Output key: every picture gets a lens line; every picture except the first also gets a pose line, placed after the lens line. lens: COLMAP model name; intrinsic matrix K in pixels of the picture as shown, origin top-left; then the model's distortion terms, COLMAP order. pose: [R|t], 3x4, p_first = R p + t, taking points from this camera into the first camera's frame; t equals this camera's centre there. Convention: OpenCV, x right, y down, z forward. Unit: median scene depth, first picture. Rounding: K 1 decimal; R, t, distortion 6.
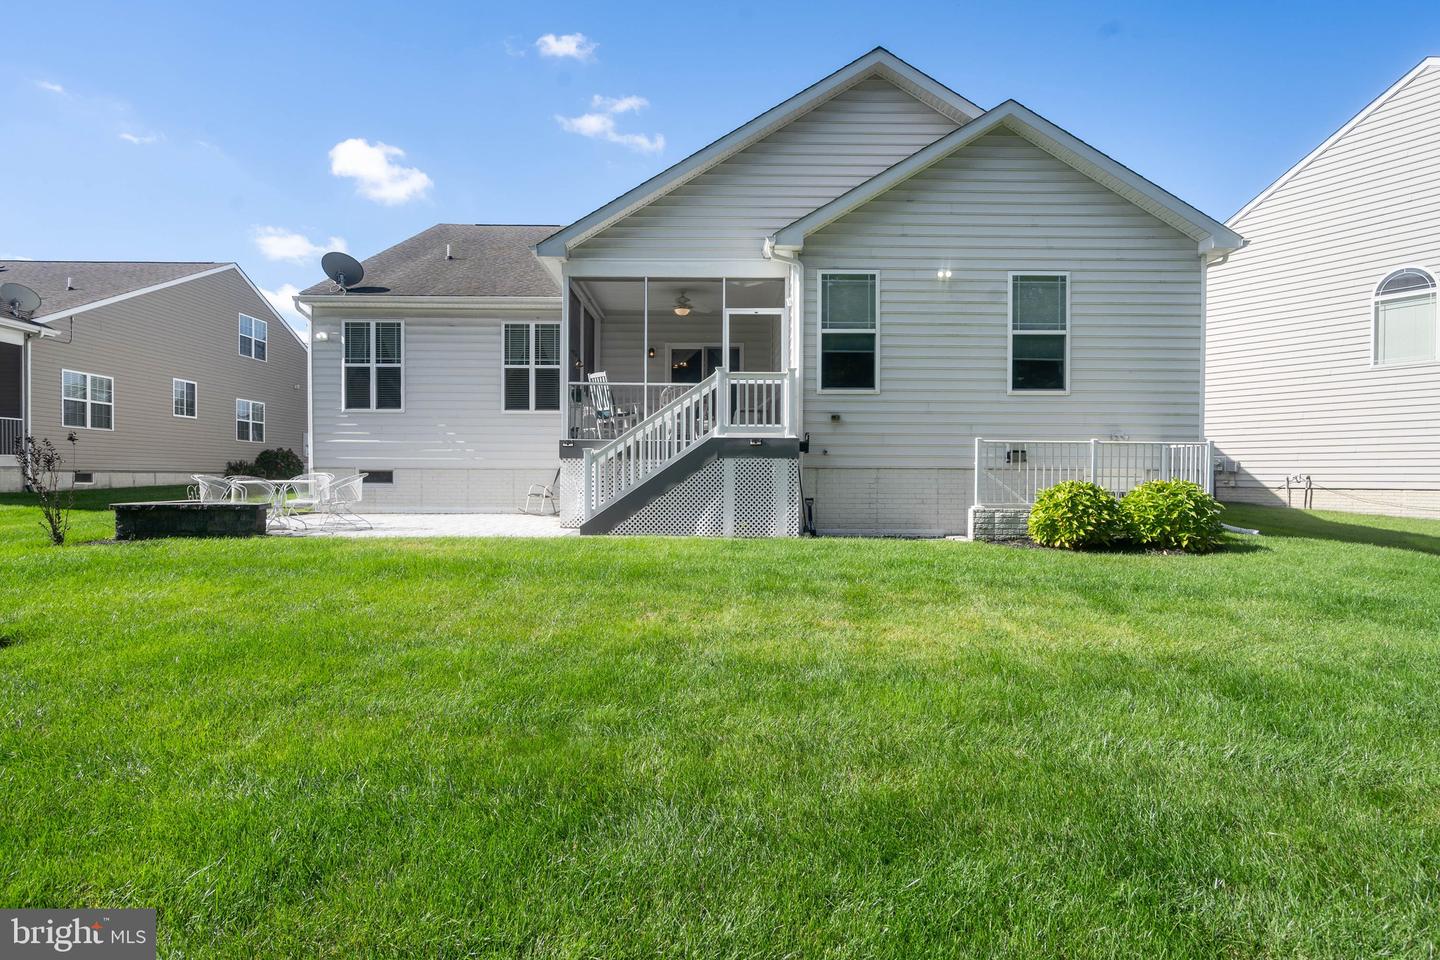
lens RADIAL K [[856.9, 0, 717.6], [0, 856.9, 482.3], [0, 0, 1]] dist [-0.006650, -0.001189]
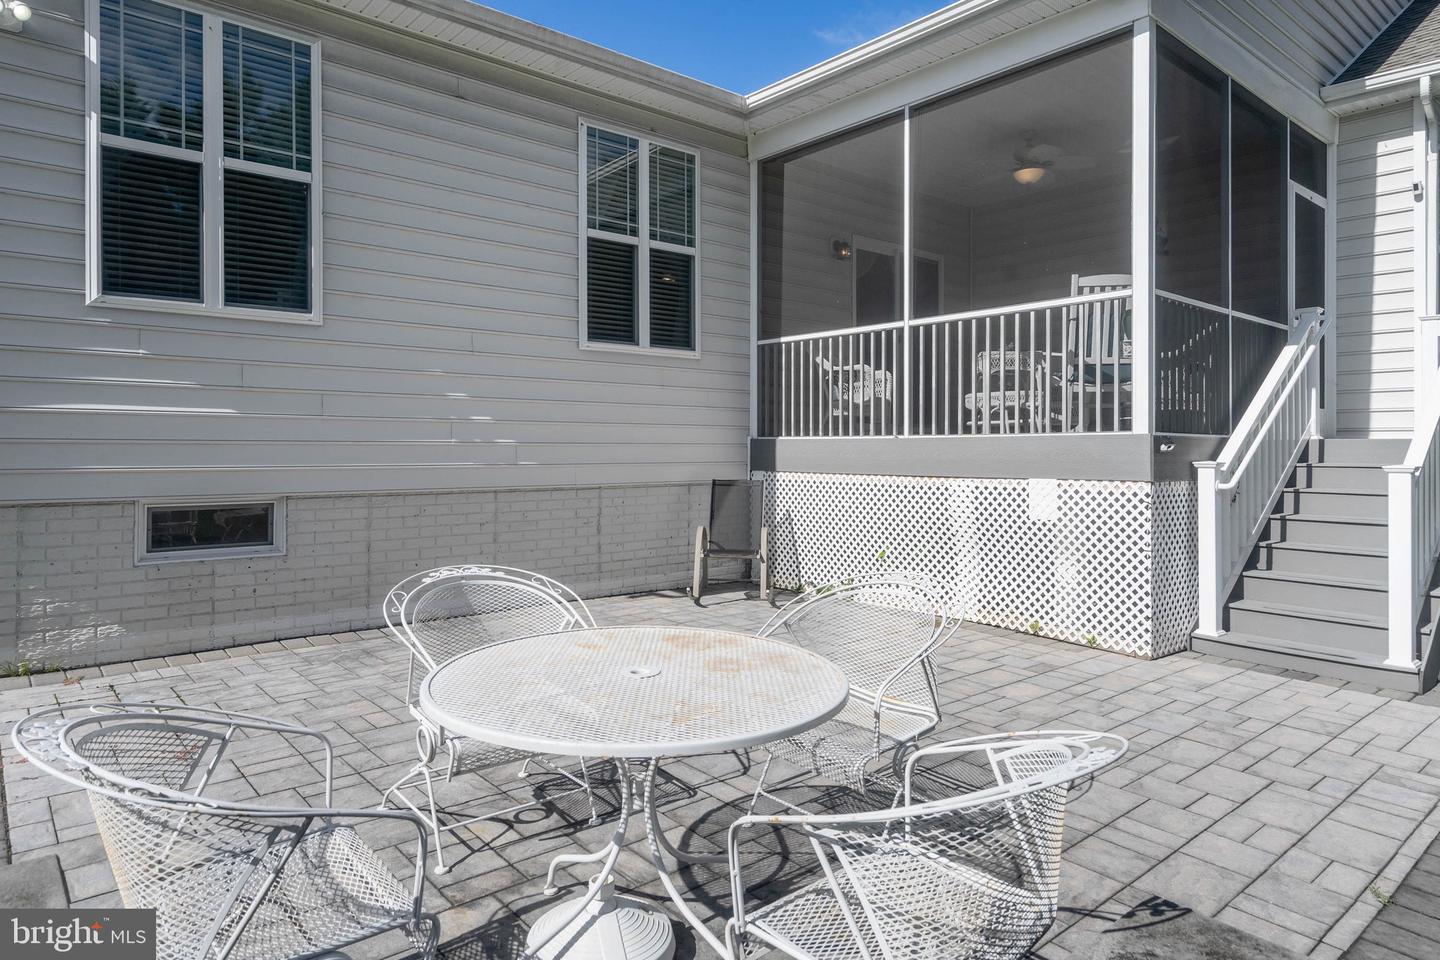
lens RADIAL K [[856.9, 0, 723.9], [0, 856.9, 441.5], [0, 0, 1]] dist [-0.006650, -0.001189]
pose [[0.767890, -0.000495, 0.640581, -0.457306], [0.000834, 1.000000, -0.000227, -0.036939], [-0.640581, 0.000708, 0.767891, 0.651747]]
